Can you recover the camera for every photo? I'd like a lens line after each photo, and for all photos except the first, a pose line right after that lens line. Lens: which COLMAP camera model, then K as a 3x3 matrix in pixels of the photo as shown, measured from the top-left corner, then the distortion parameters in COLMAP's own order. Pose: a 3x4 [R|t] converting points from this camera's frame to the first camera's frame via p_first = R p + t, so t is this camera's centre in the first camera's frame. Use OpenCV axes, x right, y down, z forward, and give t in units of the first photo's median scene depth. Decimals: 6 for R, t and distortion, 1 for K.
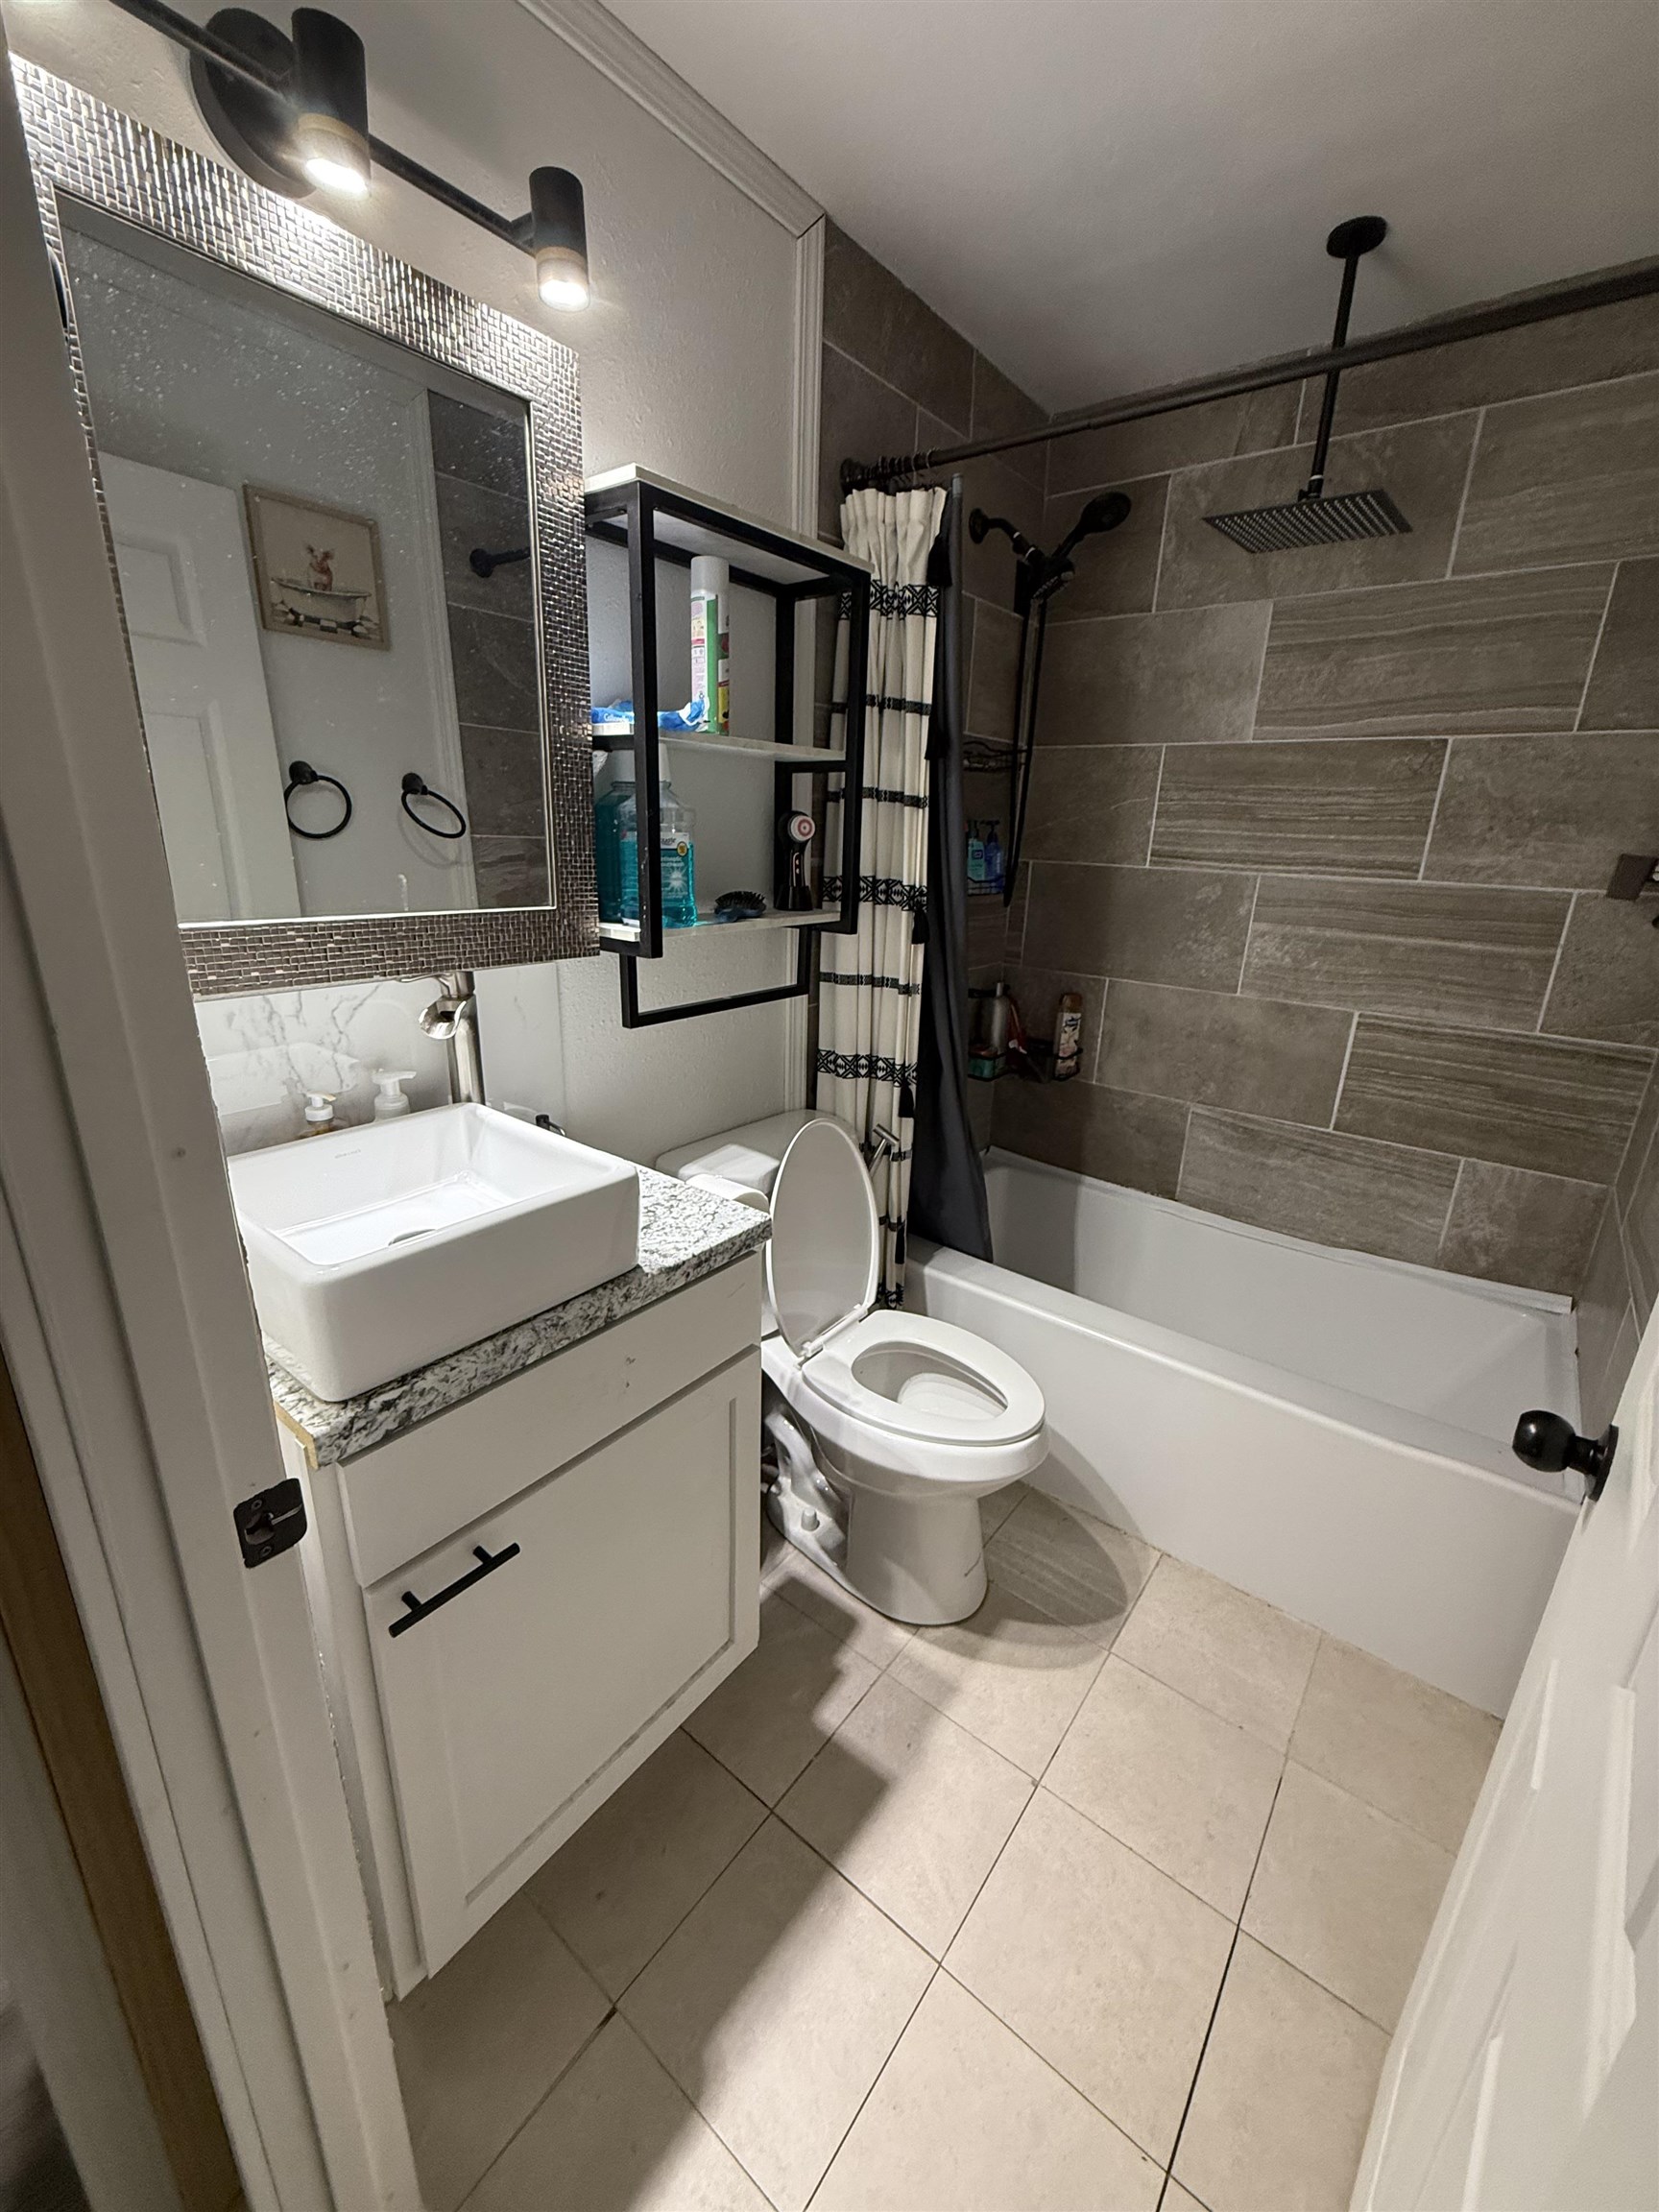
lens RADIAL K [[880.8, 0, 830.8], [0, 880.8, 1100.6], [0, 0, 1]] dist [-0.000046, -0.000803]
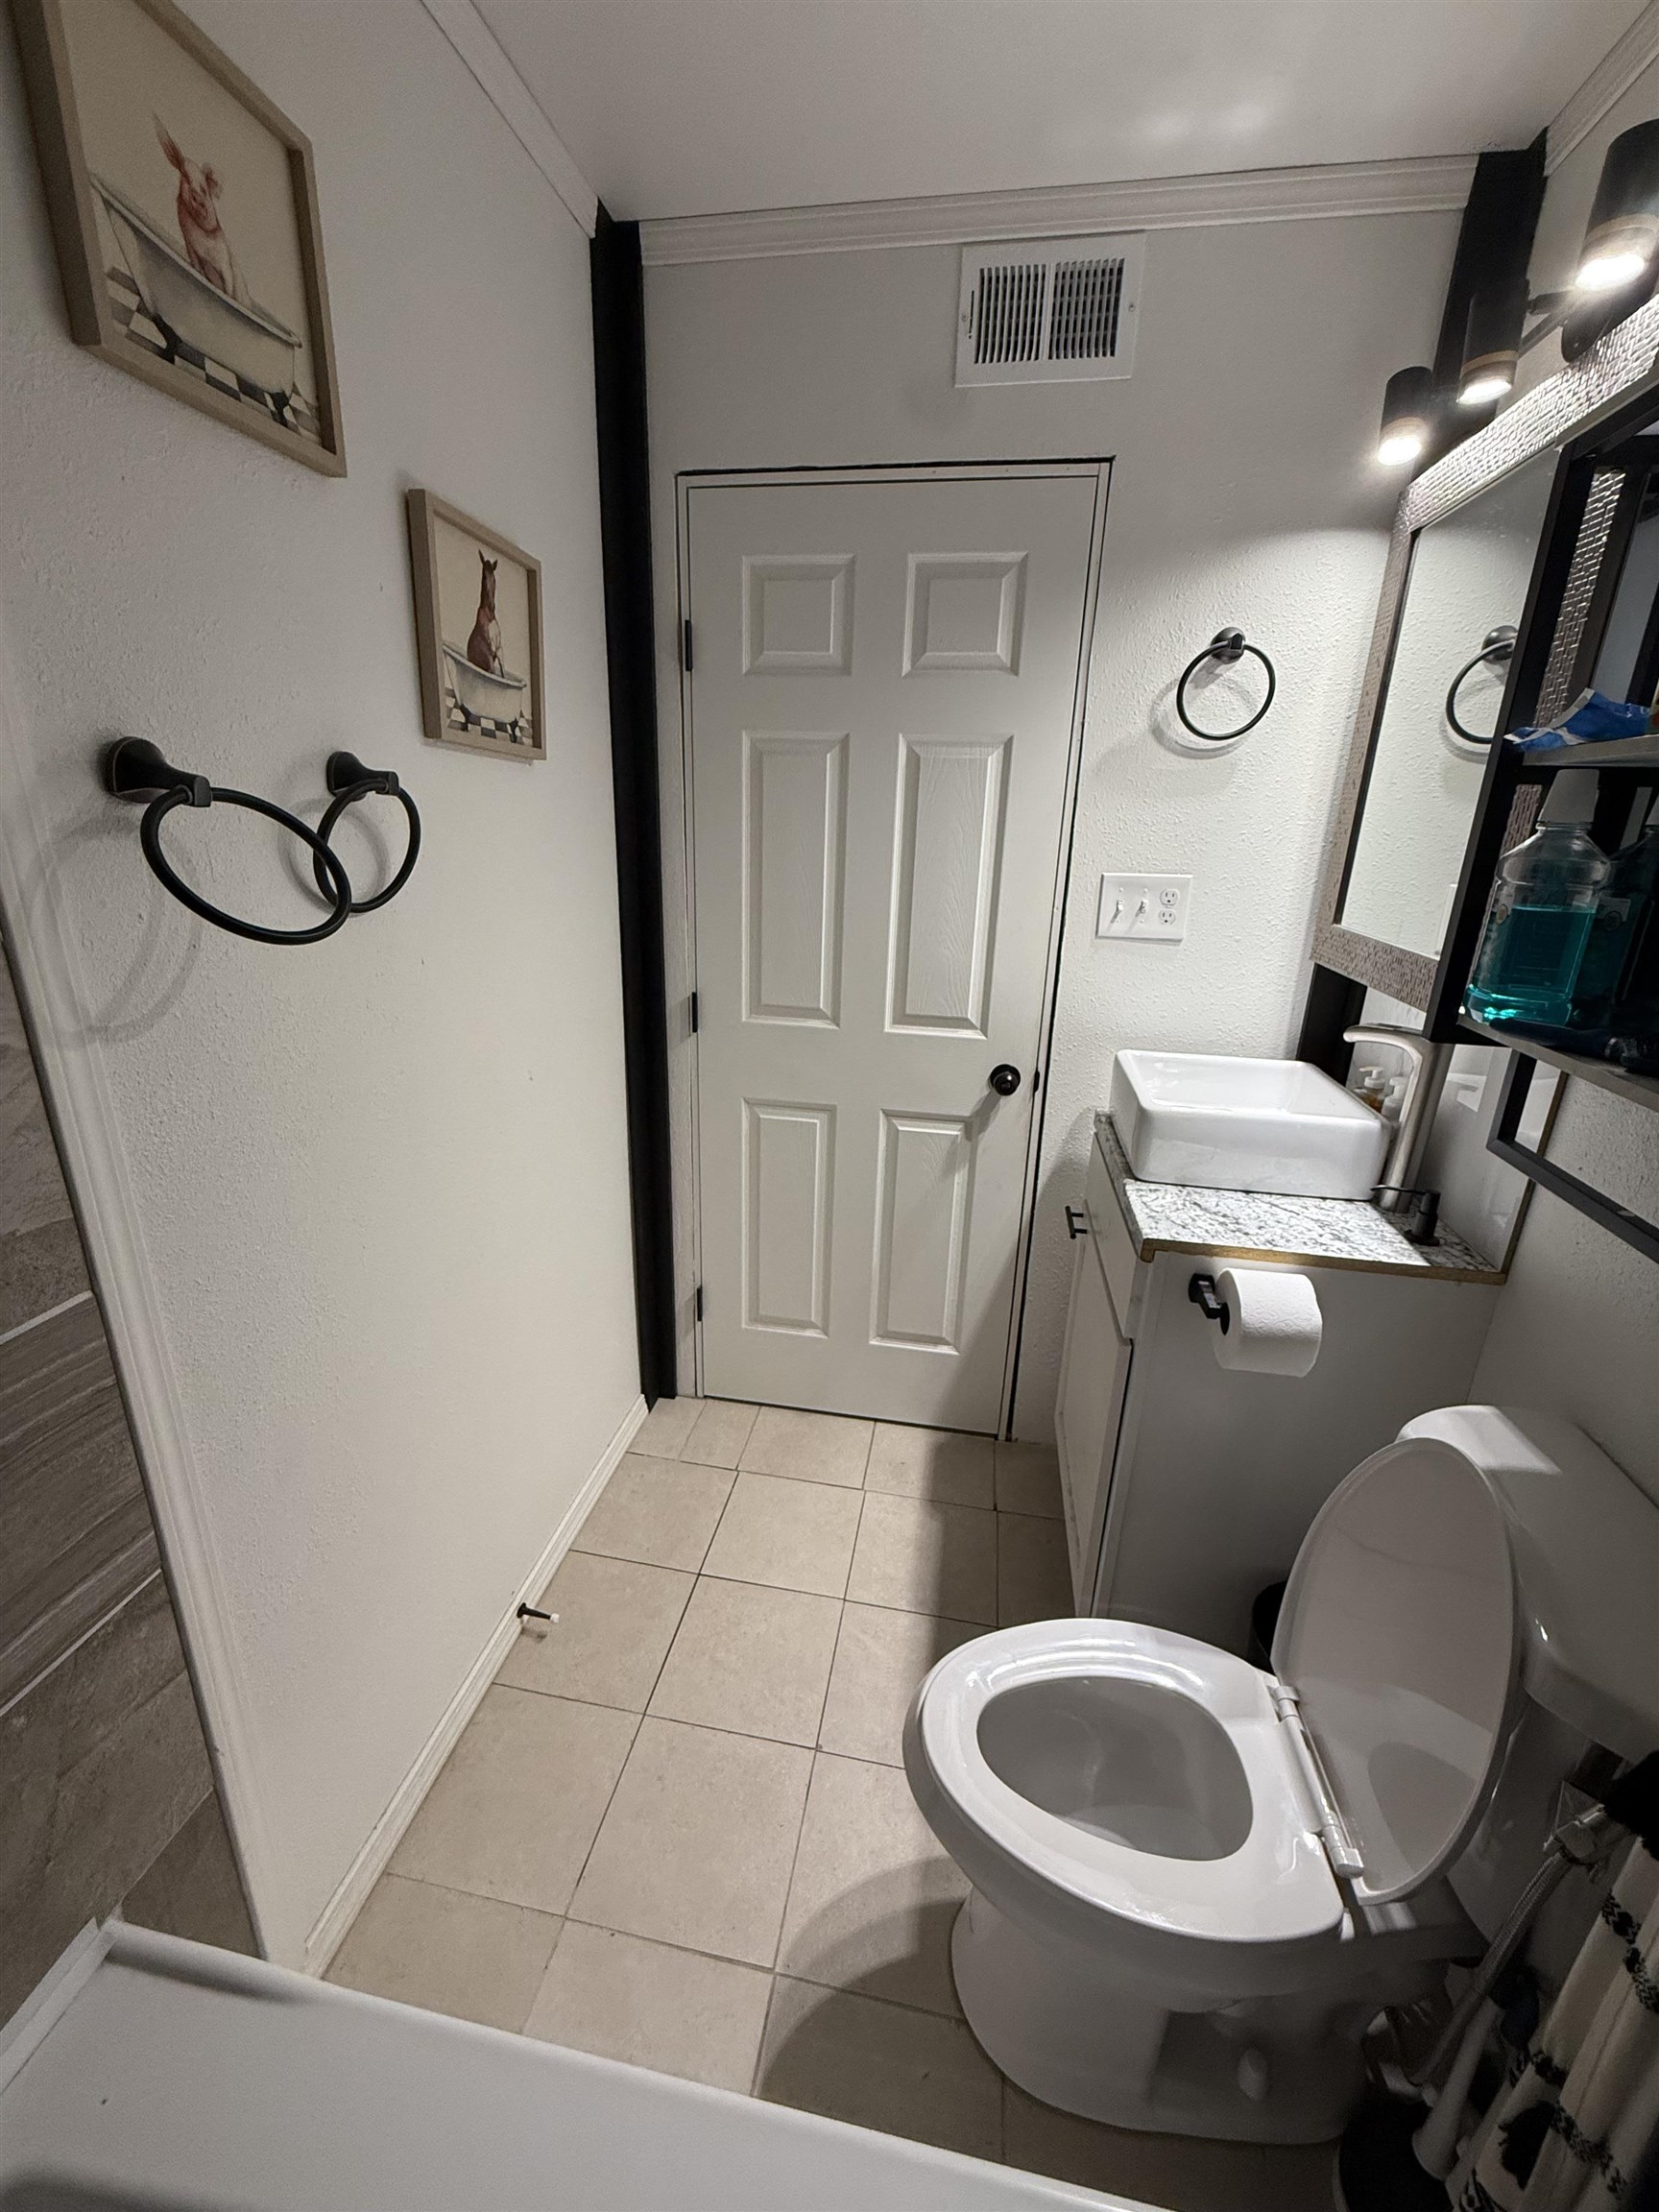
lens RADIAL K [[881.5, 0, 828.3], [0, 881.5, 1099.5], [0, 0, 1]] dist [0.000186, 0.000077]
pose [[-0.881151, 0.085702, -0.465004, 0.451029], [-0.199048, 0.824820, 0.529199, -0.295420], [0.428898, 0.558862, -0.709732, 0.925526]]
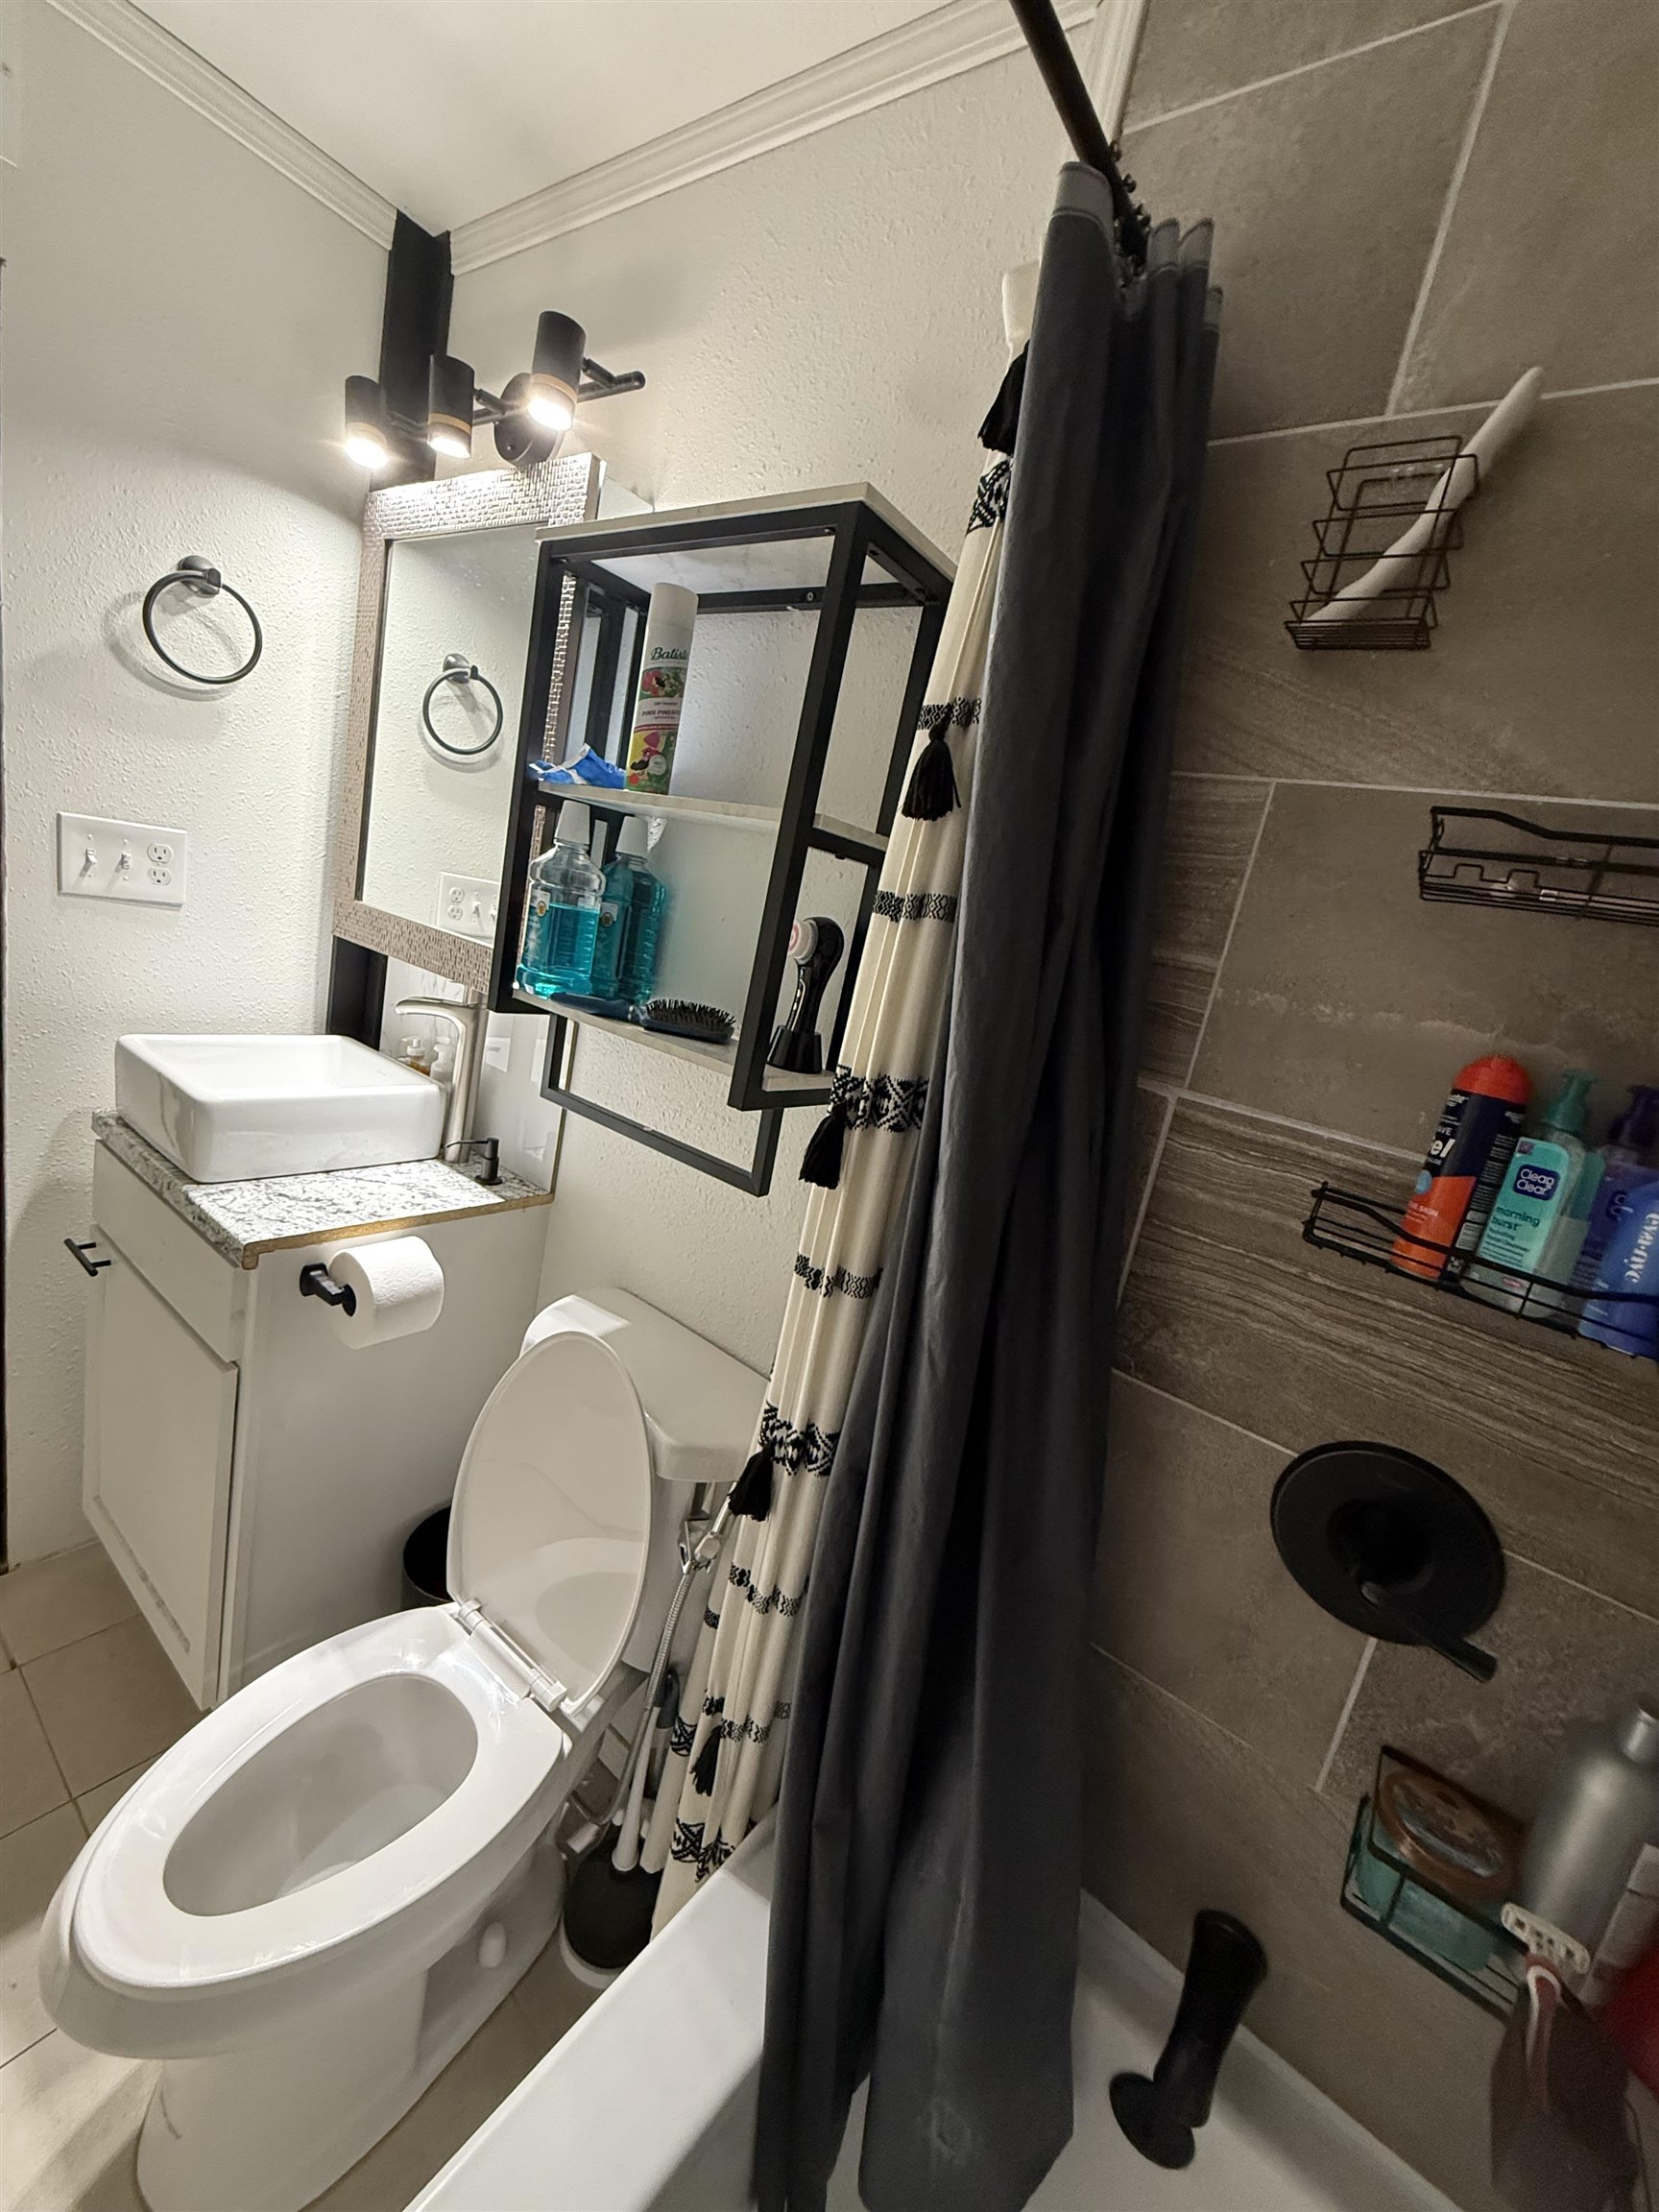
lens RADIAL K [[880.4, 0, 830.1], [0, 880.4, 1100.7], [0, 0, 1]] dist [-0.001946, 0.000444]
pose [[0.025384, 0.178699, -0.983576, 0.515356], [-0.481700, 0.864324, 0.144601, -0.265571], [0.875969, 0.470118, 0.108019, 0.853266]]
